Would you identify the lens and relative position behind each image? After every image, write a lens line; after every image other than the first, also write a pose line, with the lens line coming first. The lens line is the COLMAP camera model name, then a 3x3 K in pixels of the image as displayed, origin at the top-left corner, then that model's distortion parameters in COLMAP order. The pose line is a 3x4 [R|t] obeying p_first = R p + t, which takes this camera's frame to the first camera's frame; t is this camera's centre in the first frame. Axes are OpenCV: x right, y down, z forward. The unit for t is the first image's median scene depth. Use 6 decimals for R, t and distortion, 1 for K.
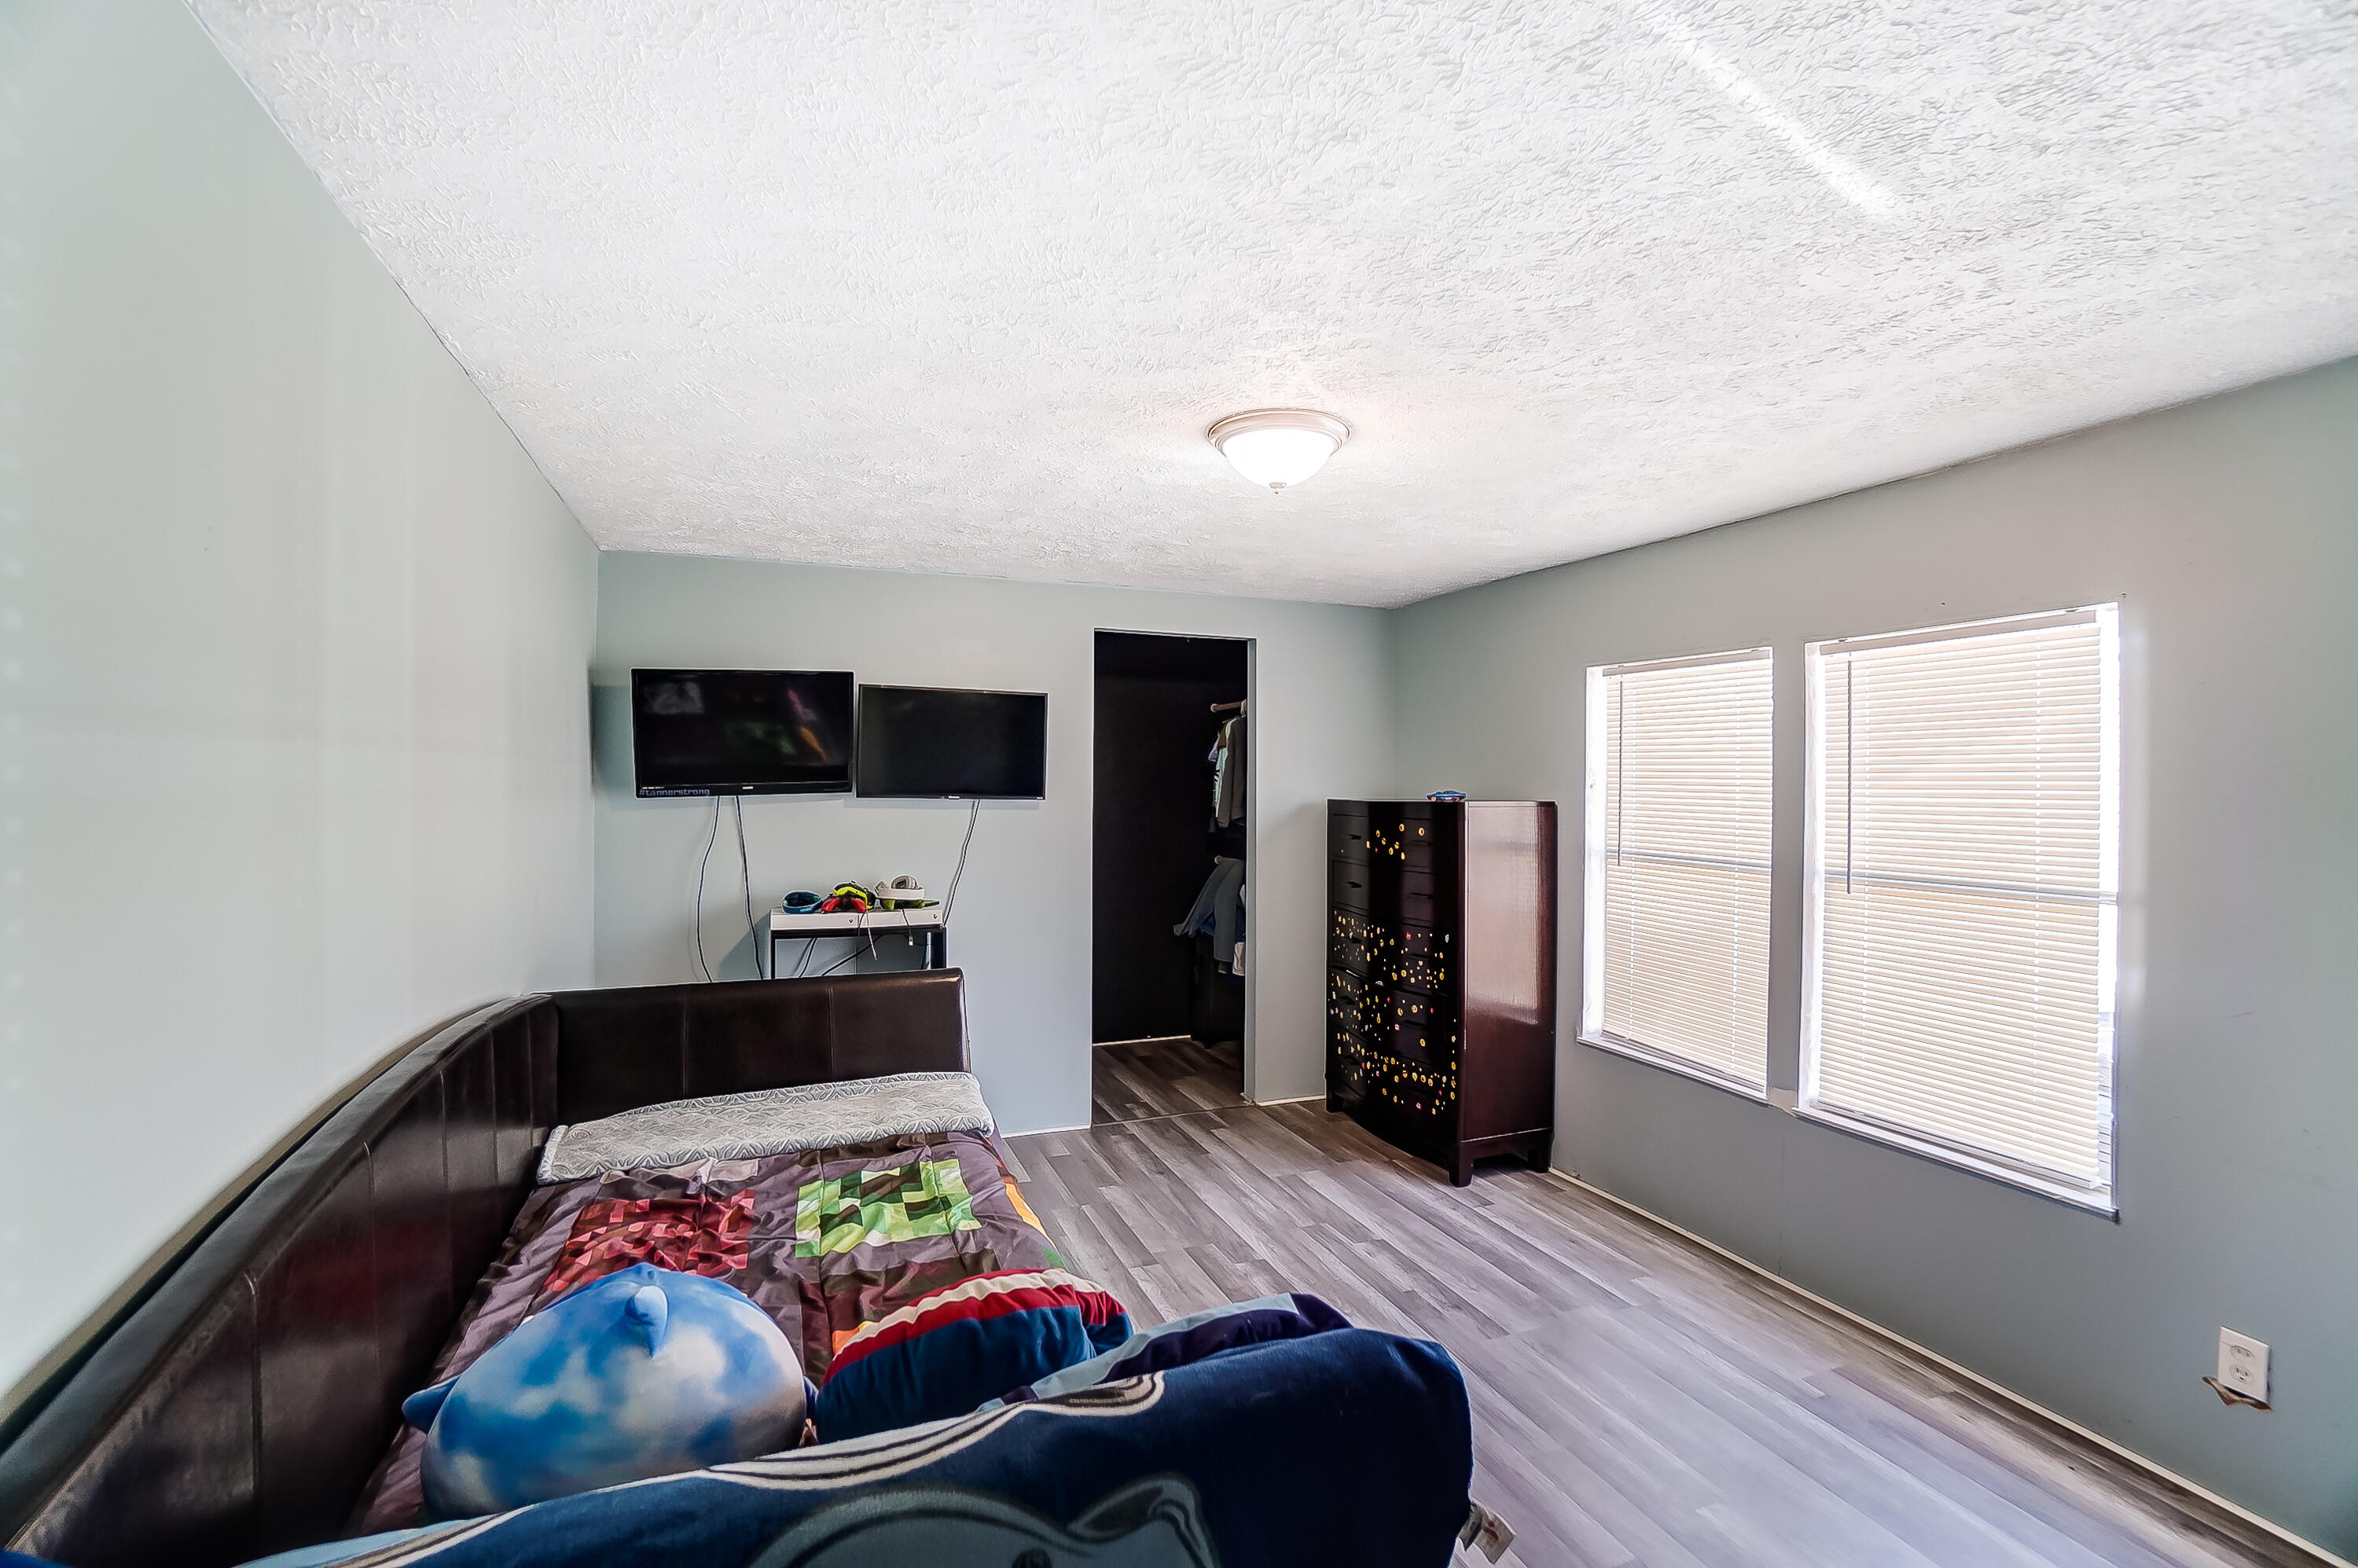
lens RADIAL K [[1044.7, 0, 1163.8], [0, 1044.7, 778.1], [0, 0, 1]] dist [-0.064370, 0.021045]
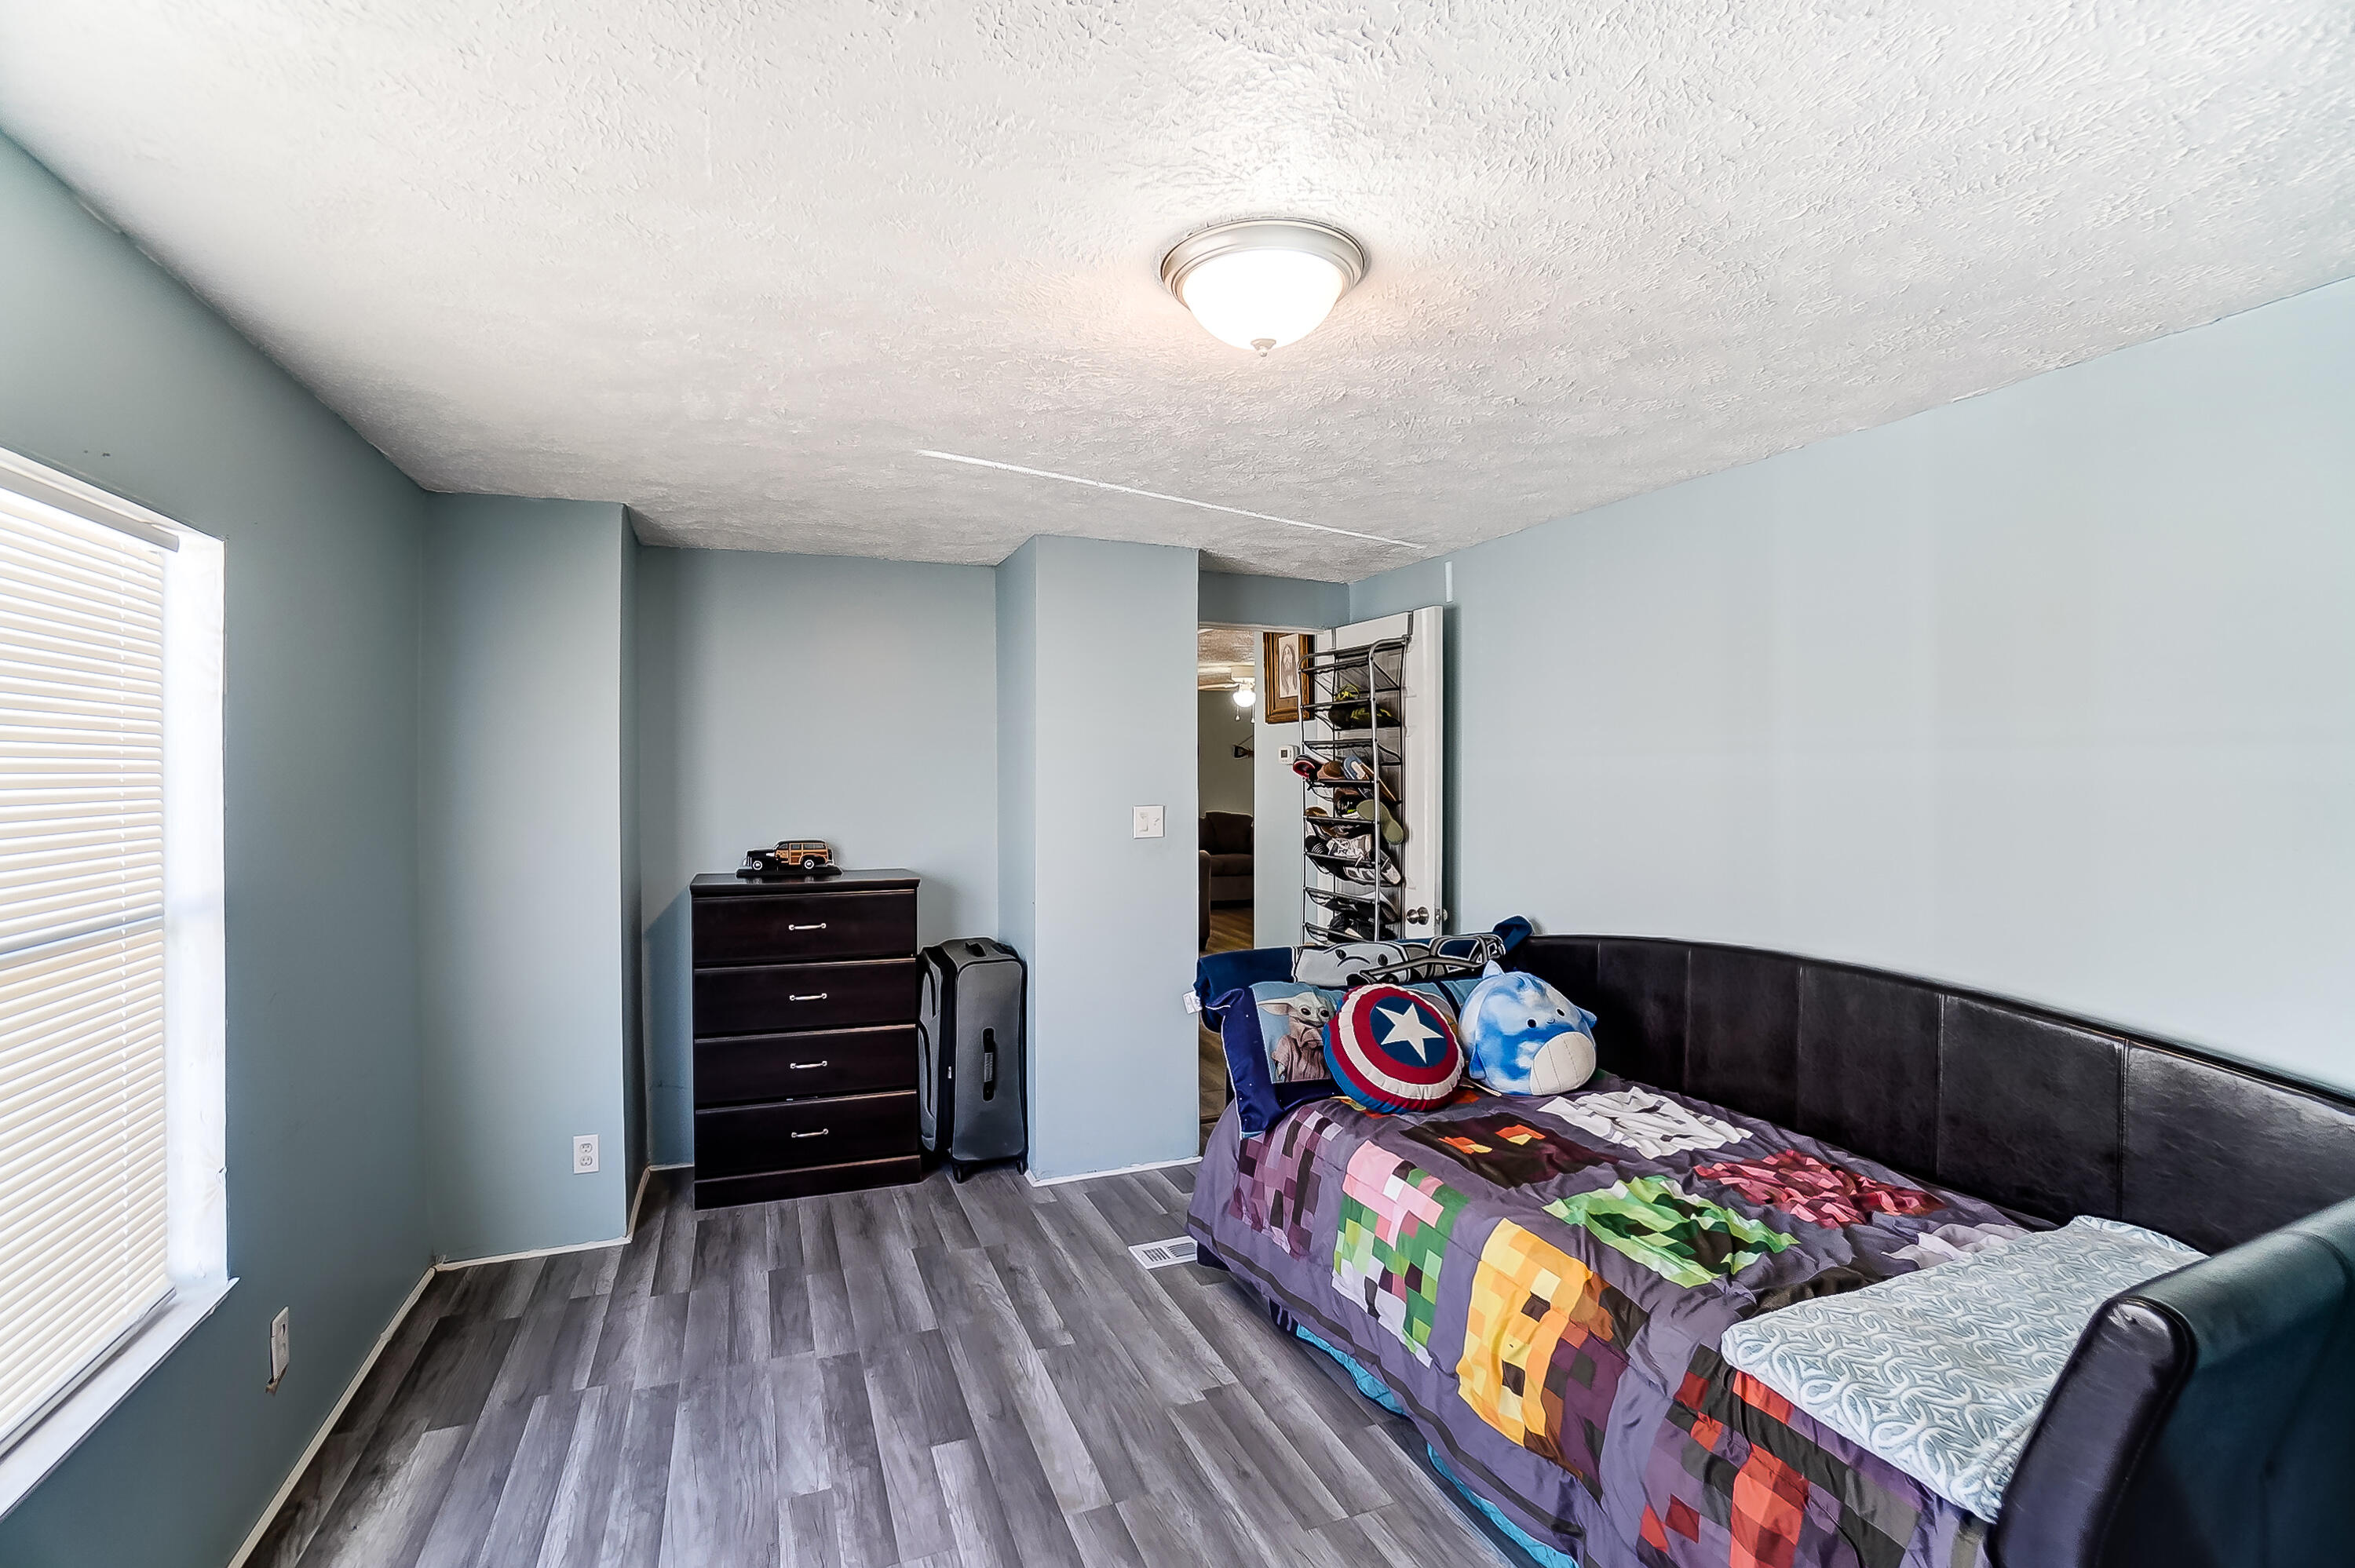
lens RADIAL K [[1043.2, 0, 1162.3], [0, 1043.2, 778.1], [0, 0, 1]] dist [-0.064370, 0.021045]
pose [[-0.999874, -0.013386, -0.008549, 0.211796], [-0.013385, 0.999910, -0.000280, 0.012311], [0.008552, -0.000166, -0.999963, 1.950539]]
